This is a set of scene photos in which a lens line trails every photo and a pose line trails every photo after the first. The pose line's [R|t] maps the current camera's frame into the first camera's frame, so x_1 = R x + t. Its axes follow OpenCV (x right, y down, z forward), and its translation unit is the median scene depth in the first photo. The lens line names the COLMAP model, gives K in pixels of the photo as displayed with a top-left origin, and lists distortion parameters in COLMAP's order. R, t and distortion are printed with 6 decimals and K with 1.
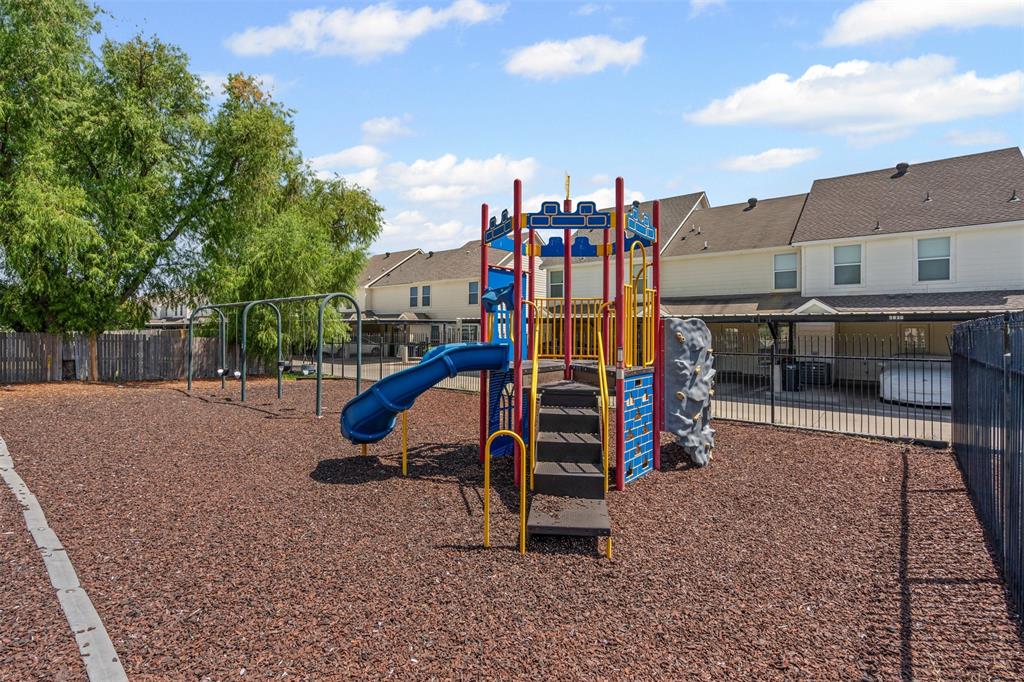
lens RADIAL K [[471.9, 0, 516.4], [0, 471.9, 342.7], [0, 0, 1]] dist [0.004454, 0.000680]
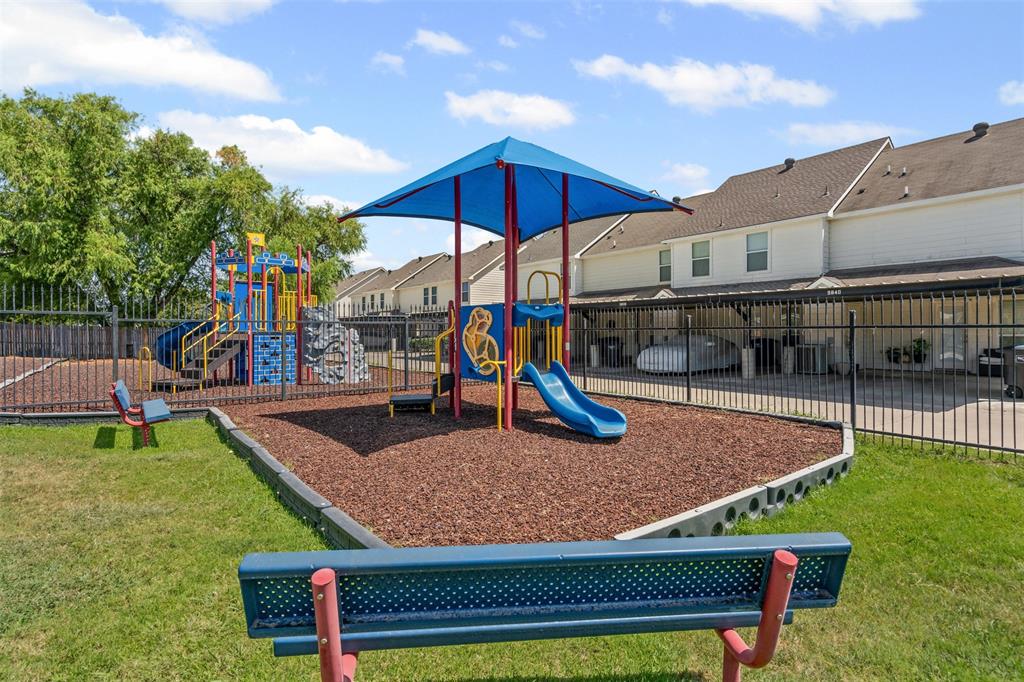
lens RADIAL K [[486.4, 0, 511.6], [0, 486.4, 346.0], [0, 0, 1]] dist [0.034098, 0.000413]
pose [[0.978119, -0.006702, -0.207937, 0.445407], [0.008827, 0.999918, 0.009295, 0.027749], [0.207857, -0.010927, 0.978098, -0.230219]]
